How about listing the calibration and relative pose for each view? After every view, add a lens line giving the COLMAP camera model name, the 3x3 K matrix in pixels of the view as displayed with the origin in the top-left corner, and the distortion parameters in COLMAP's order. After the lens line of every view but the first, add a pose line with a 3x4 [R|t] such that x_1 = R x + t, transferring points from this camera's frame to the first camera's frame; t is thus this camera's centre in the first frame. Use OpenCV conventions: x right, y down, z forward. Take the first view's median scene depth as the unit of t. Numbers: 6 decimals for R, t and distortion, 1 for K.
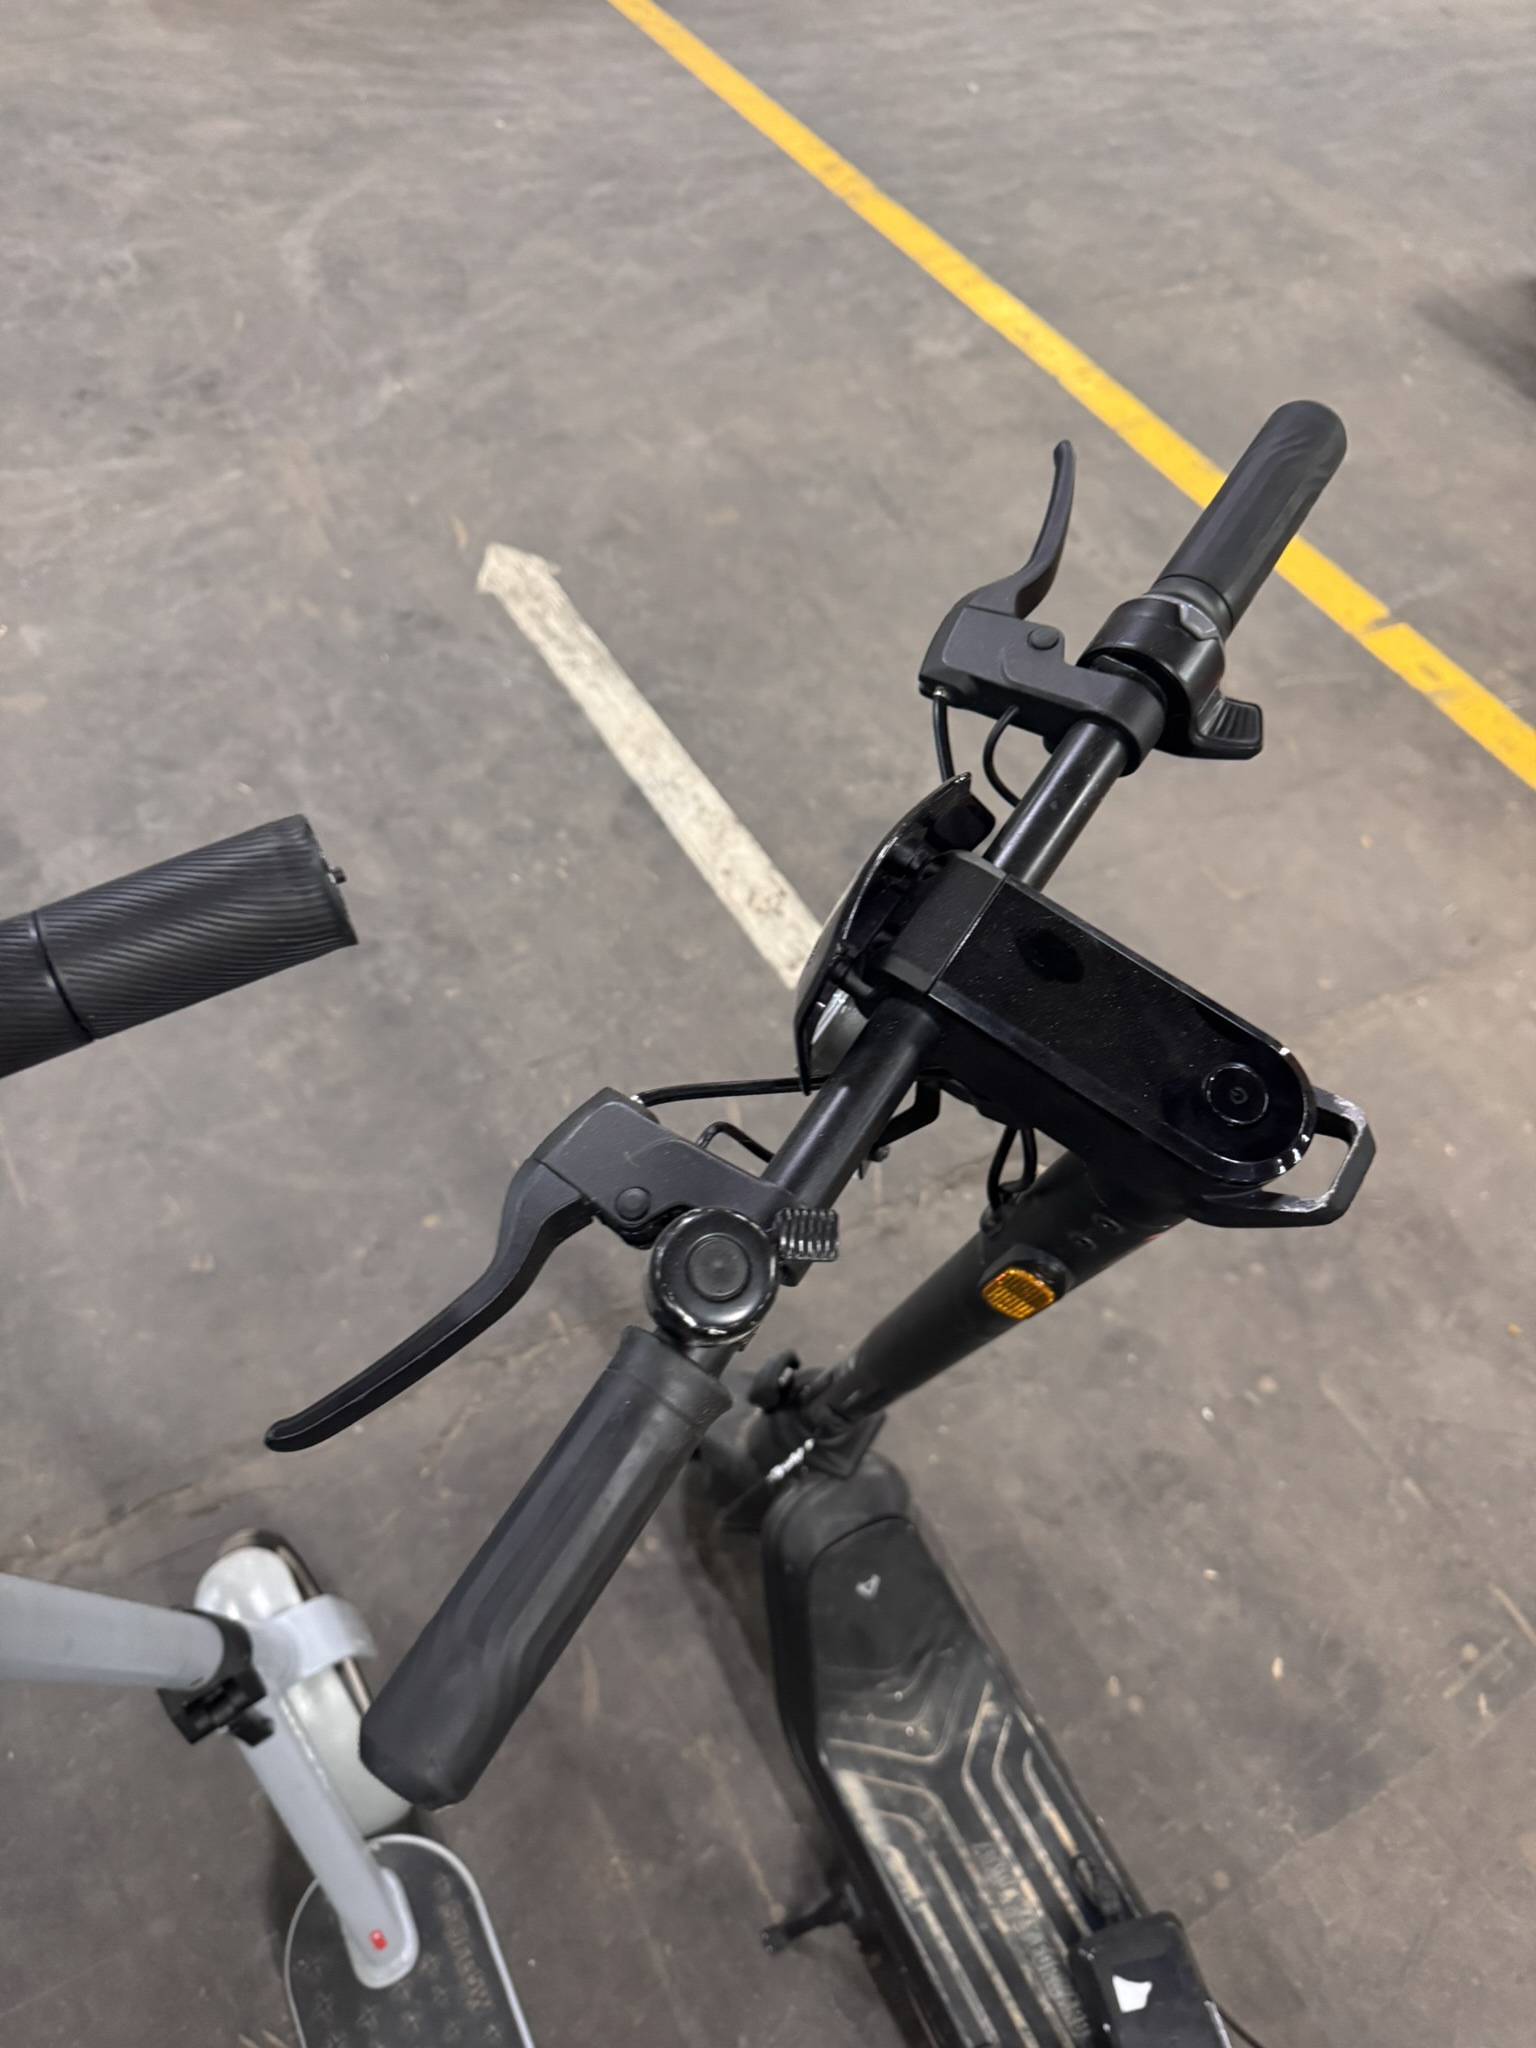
lens RADIAL K [[1457.6, 0, 749.3], [0, 1457.6, 1051.2], [0, 0, 1]] dist [0.022493, -0.028218]
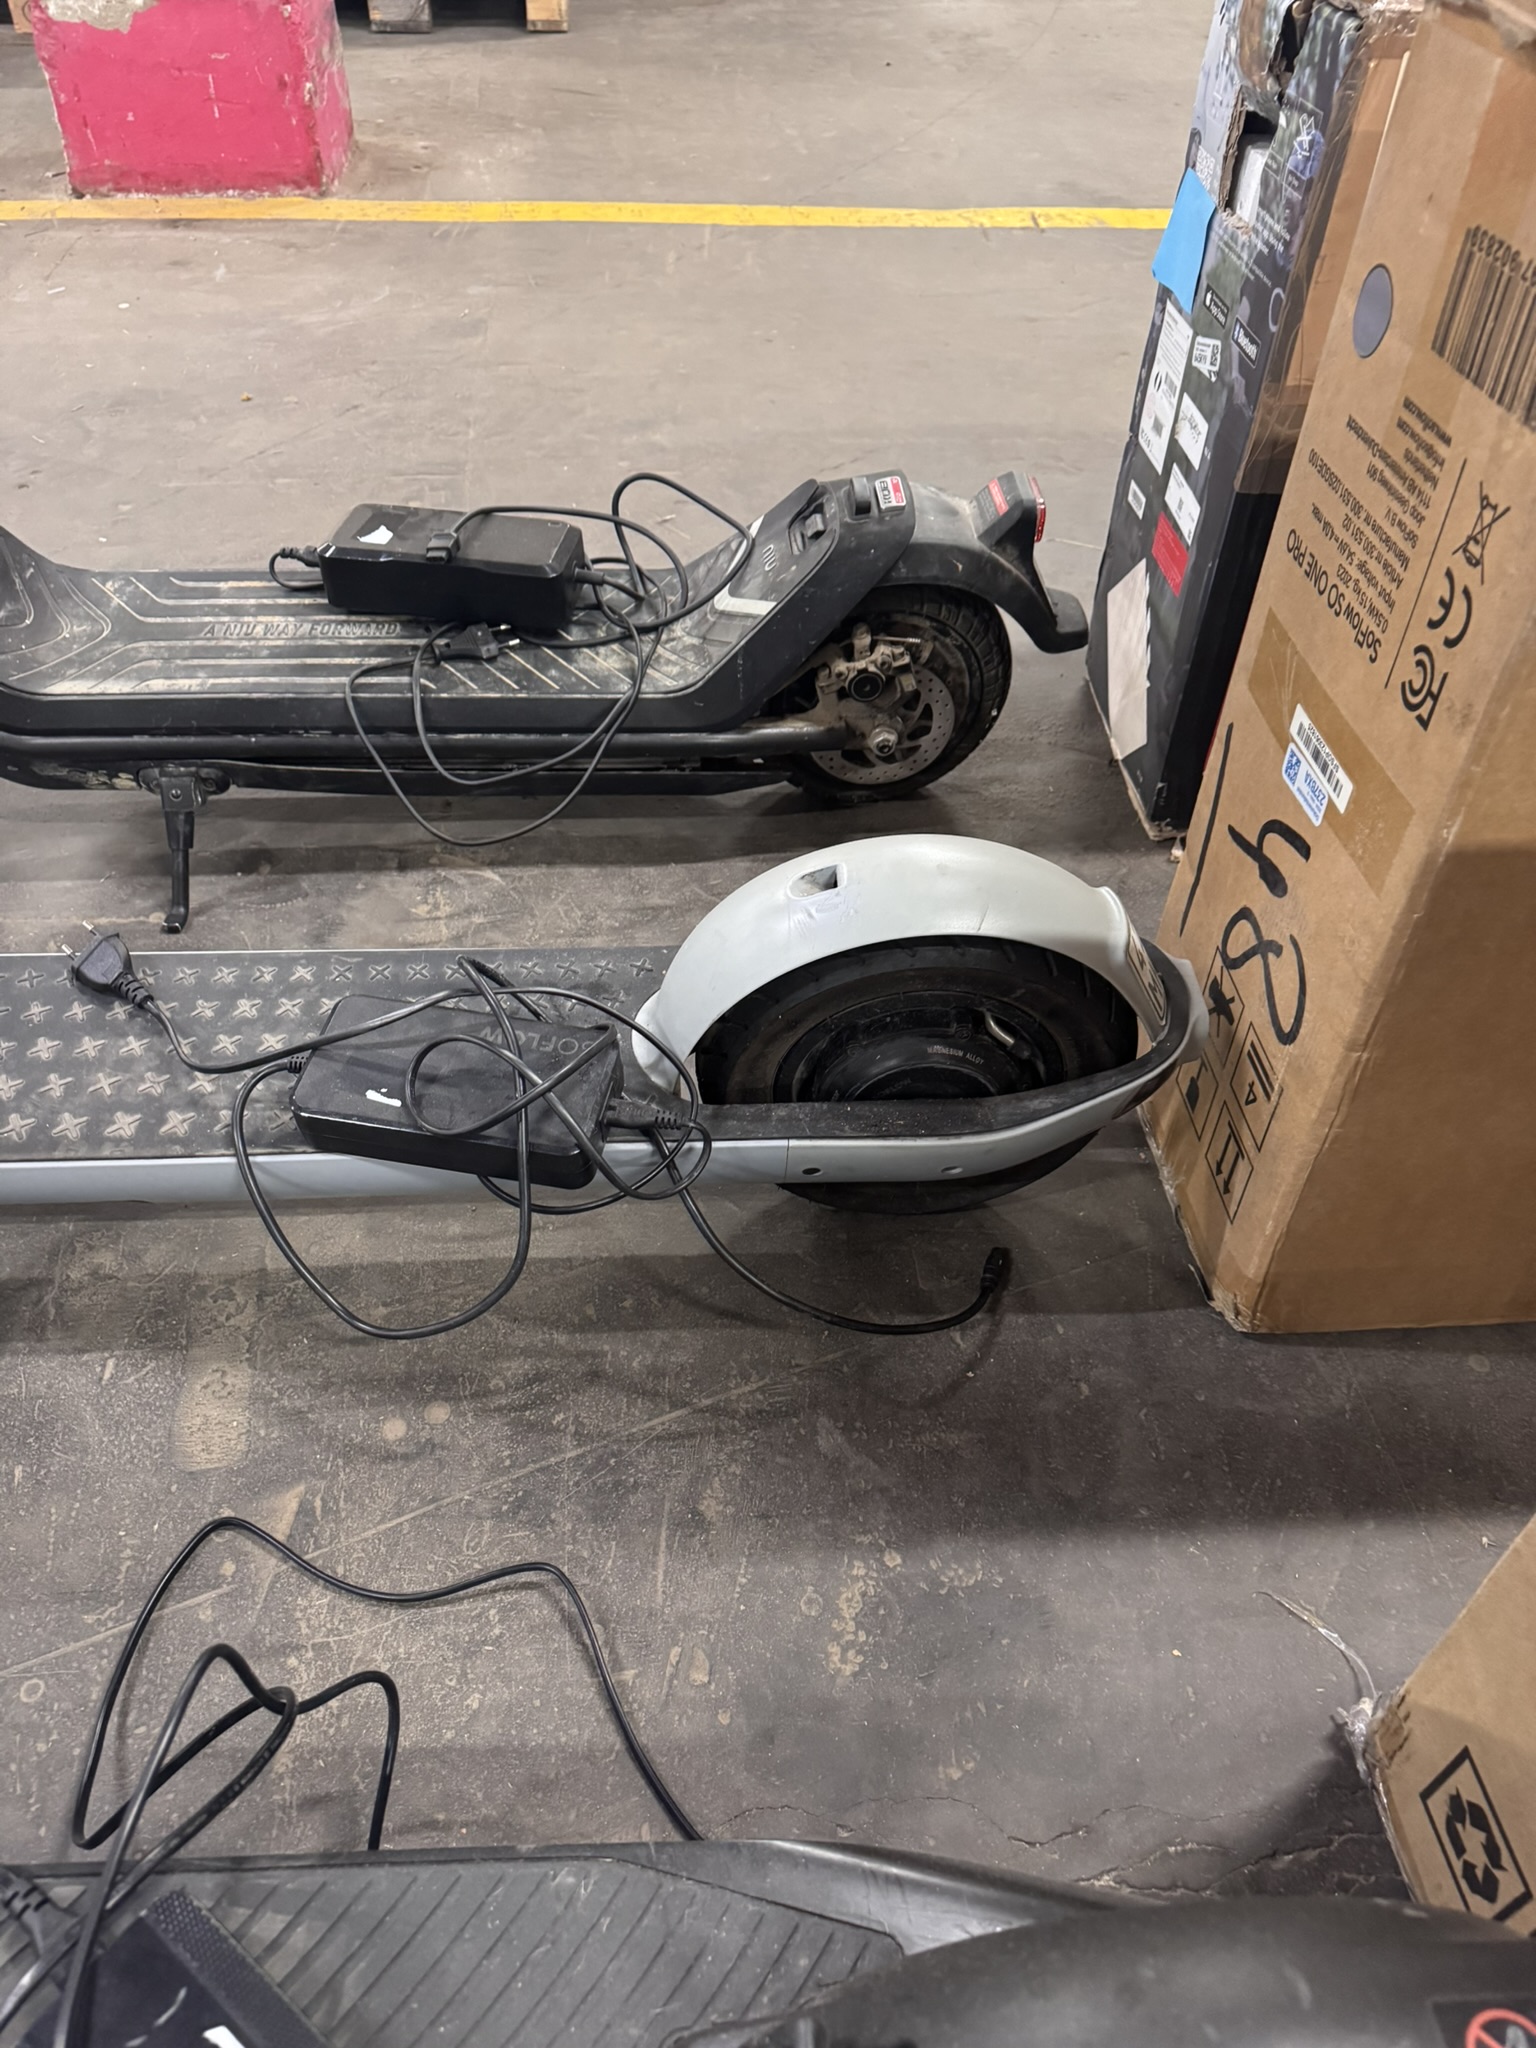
lens RADIAL K [[1457.6, 0, 759.3], [0, 1457.6, 1038.0], [0, 0, 1]] dist [0.022493, -0.028218]
pose [[0.406457, -0.682235, 0.607740, -0.254626], [0.733128, 0.640490, 0.228683, 0.428892], [-0.545267, 0.352601, 0.760498, 0.102231]]
